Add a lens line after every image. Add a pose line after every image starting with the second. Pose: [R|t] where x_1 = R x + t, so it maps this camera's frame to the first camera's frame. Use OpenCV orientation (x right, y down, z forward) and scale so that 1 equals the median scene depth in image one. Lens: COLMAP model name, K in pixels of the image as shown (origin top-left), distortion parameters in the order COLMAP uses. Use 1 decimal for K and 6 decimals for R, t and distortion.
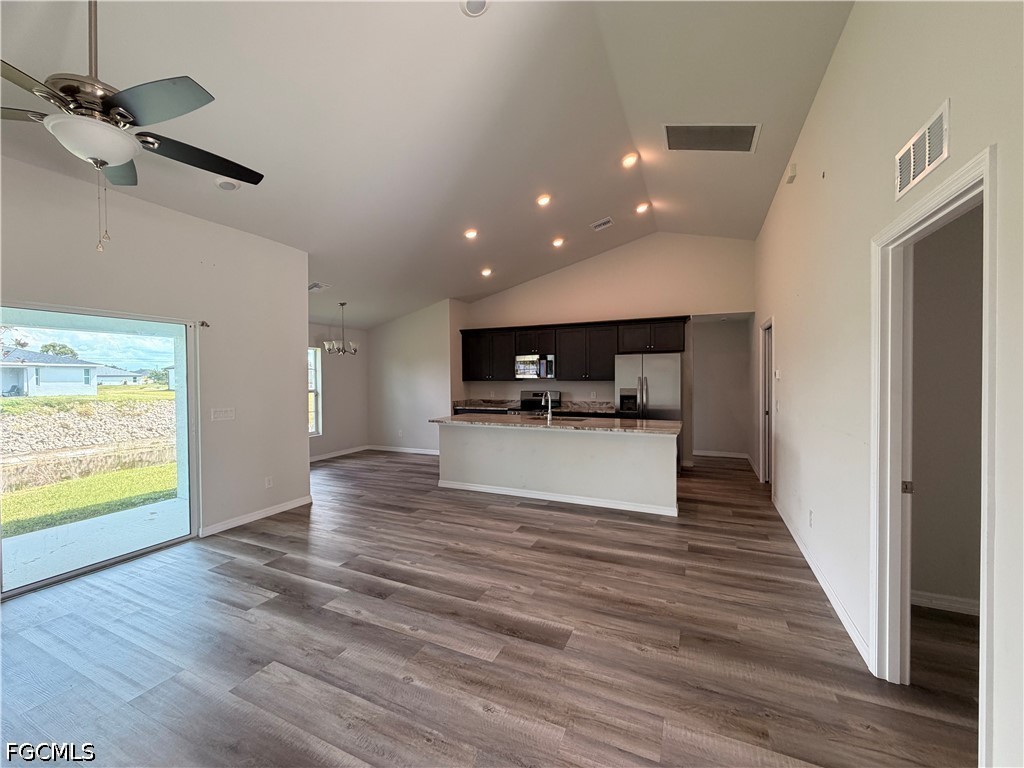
lens RADIAL K [[411.4, 0, 510.3], [0, 411.4, 379.8], [0, 0, 1]] dist [-0.001237, 0.000929]
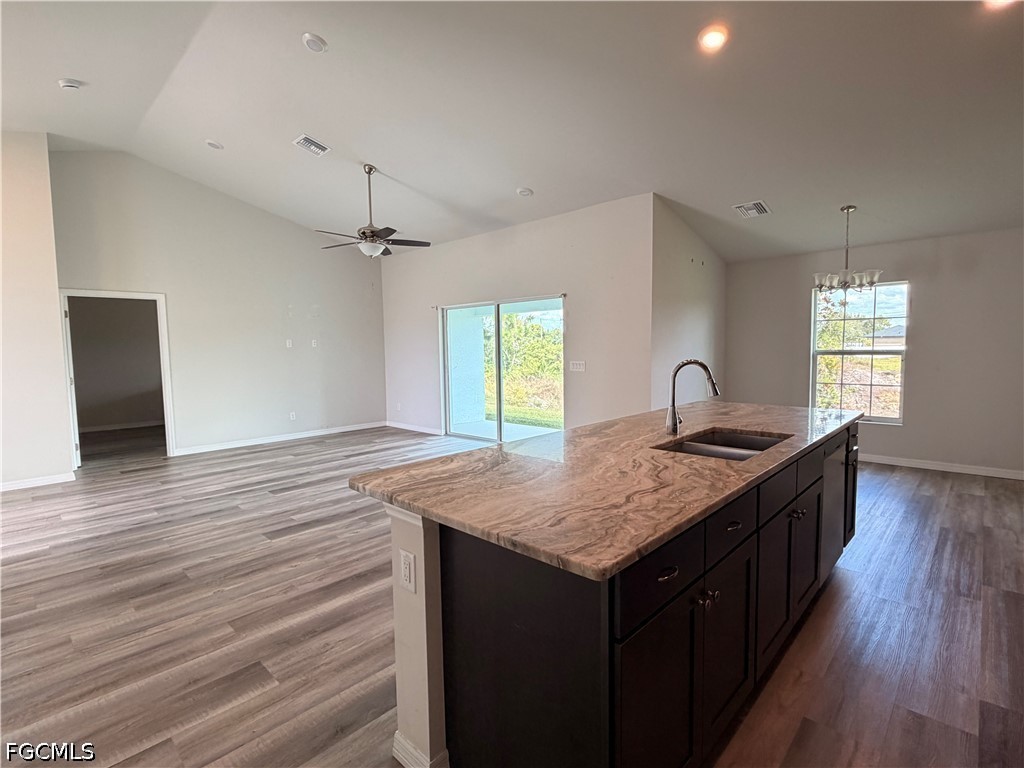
lens RADIAL K [[497.5, 0, 512.5], [0, 497.5, 382.5], [0, 0, 1]] dist [0.002144, -0.000477]
pose [[-0.327330, 0.079846, -0.941531, 1.109875], [0.011310, 0.996683, 0.080591, 0.013535], [0.944843, 0.015731, -0.327147, 1.862870]]
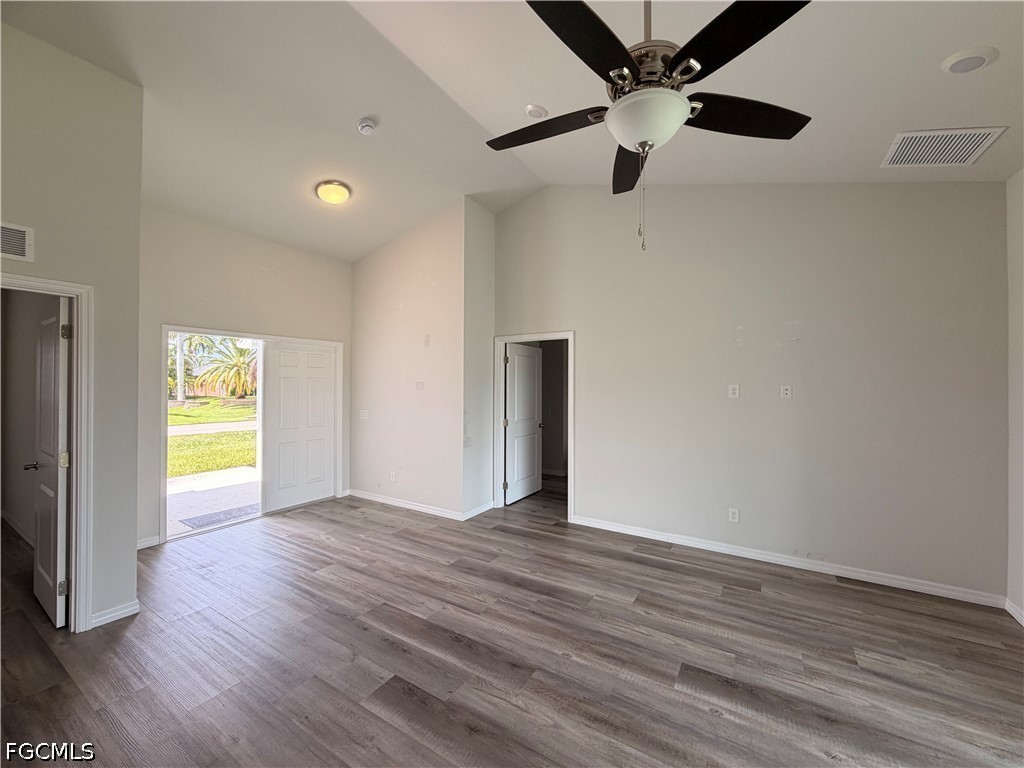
lens RADIAL K [[411.4, 0, 510.8], [0, 411.4, 382.3], [0, 0, 1]] dist [-0.001237, 0.000929]
pose [[-0.990331, 0.002309, 0.138705, -0.541325], [0.002712, 0.999993, 0.002711, -0.028635], [-0.138698, 0.003061, -0.990330, 1.225727]]
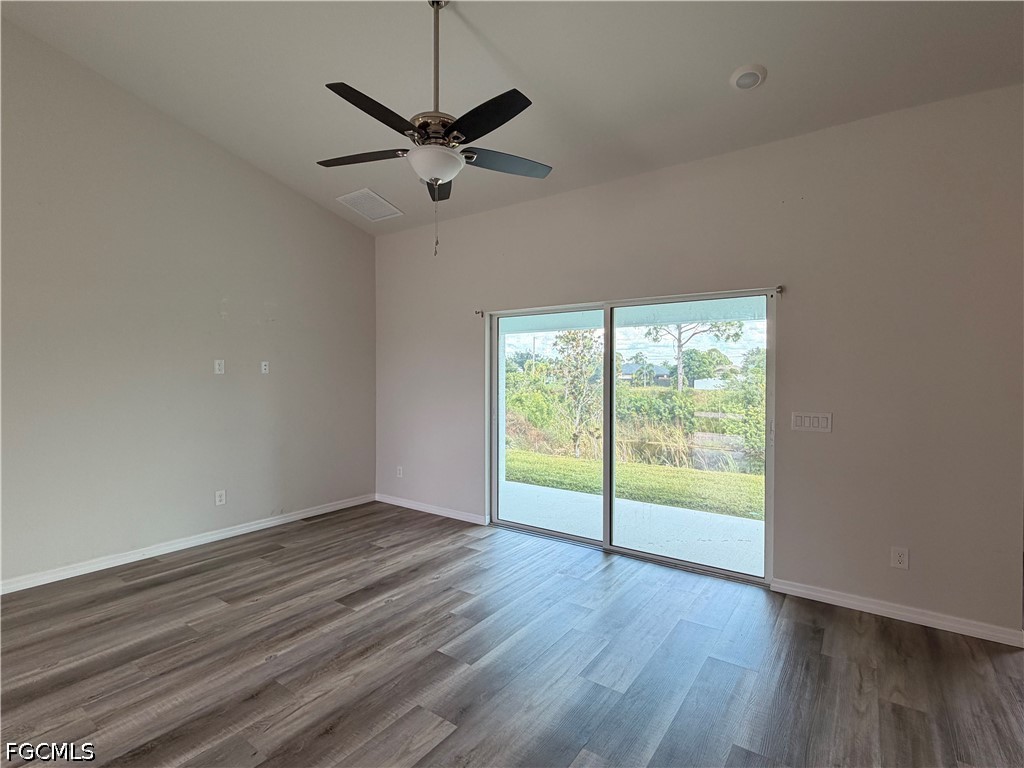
lens RADIAL K [[497.5, 0, 517.0], [0, 497.5, 380.3], [0, 0, 1]] dist [0.002144, -0.000477]
pose [[-0.185633, 0.016121, -0.982487, 0.240628], [-0.010734, 0.999772, 0.018433, 0.010080], [0.982561, 0.013968, -0.185418, 0.979207]]
